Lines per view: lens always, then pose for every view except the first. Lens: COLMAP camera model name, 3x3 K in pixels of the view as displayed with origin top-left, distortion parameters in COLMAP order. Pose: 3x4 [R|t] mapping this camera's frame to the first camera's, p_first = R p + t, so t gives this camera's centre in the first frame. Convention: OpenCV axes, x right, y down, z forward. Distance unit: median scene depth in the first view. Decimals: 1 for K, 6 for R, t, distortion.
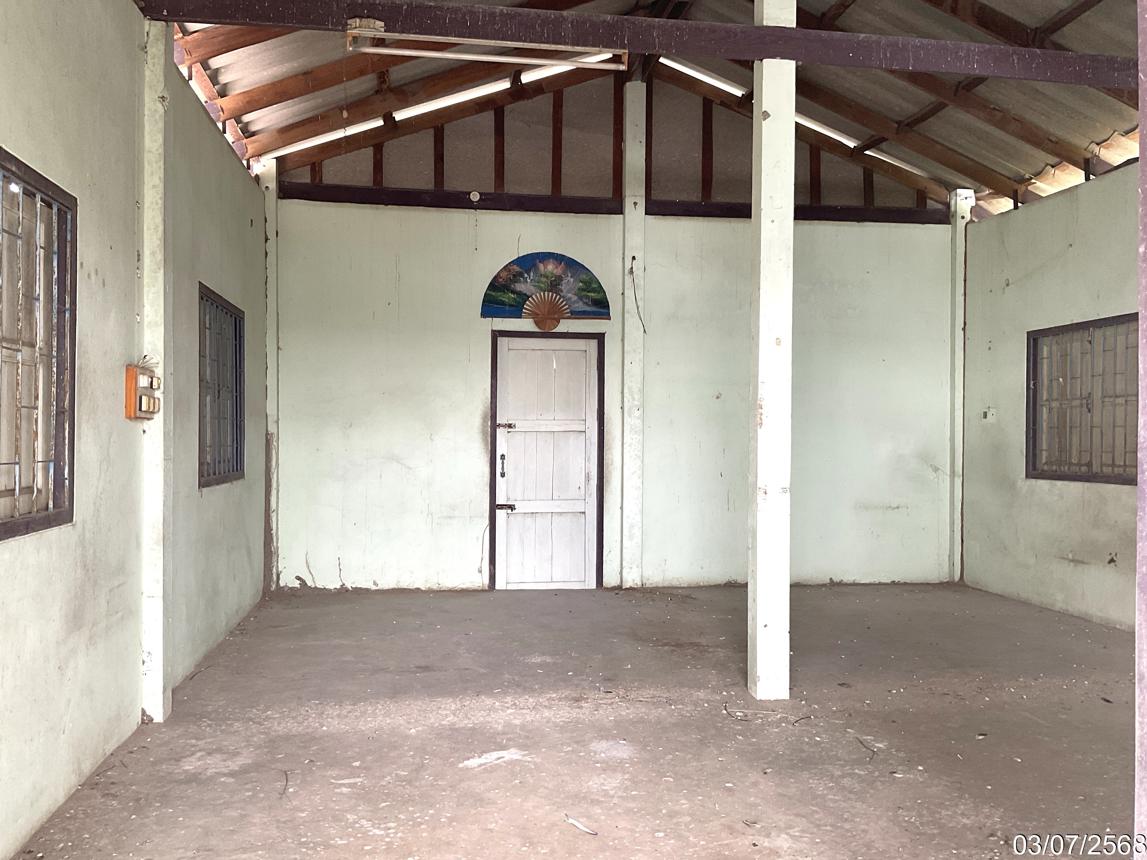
lens RADIAL K [[971.5, 0, 585.0], [0, 971.5, 427.5], [0, 0, 1]] dist [0.051204, 0.002269]
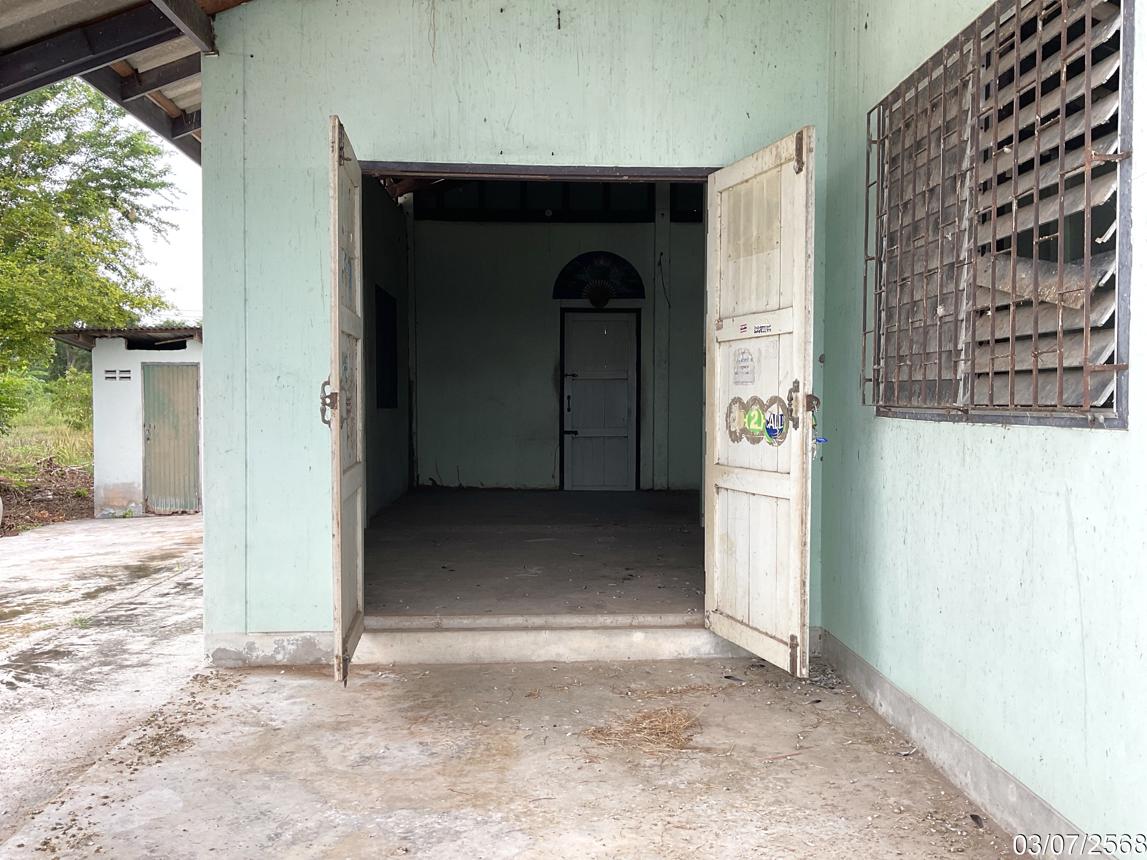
lens RADIAL K [[971.5, 0, 568.1], [0, 971.5, 433.1], [0, 0, 1]] dist [0.051204, 0.002269]
pose [[0.991103, -0.002530, -0.133076, 0.103296], [0.006210, 0.999609, 0.027248, 0.044045], [0.132955, -0.027832, 0.990731, -0.408681]]
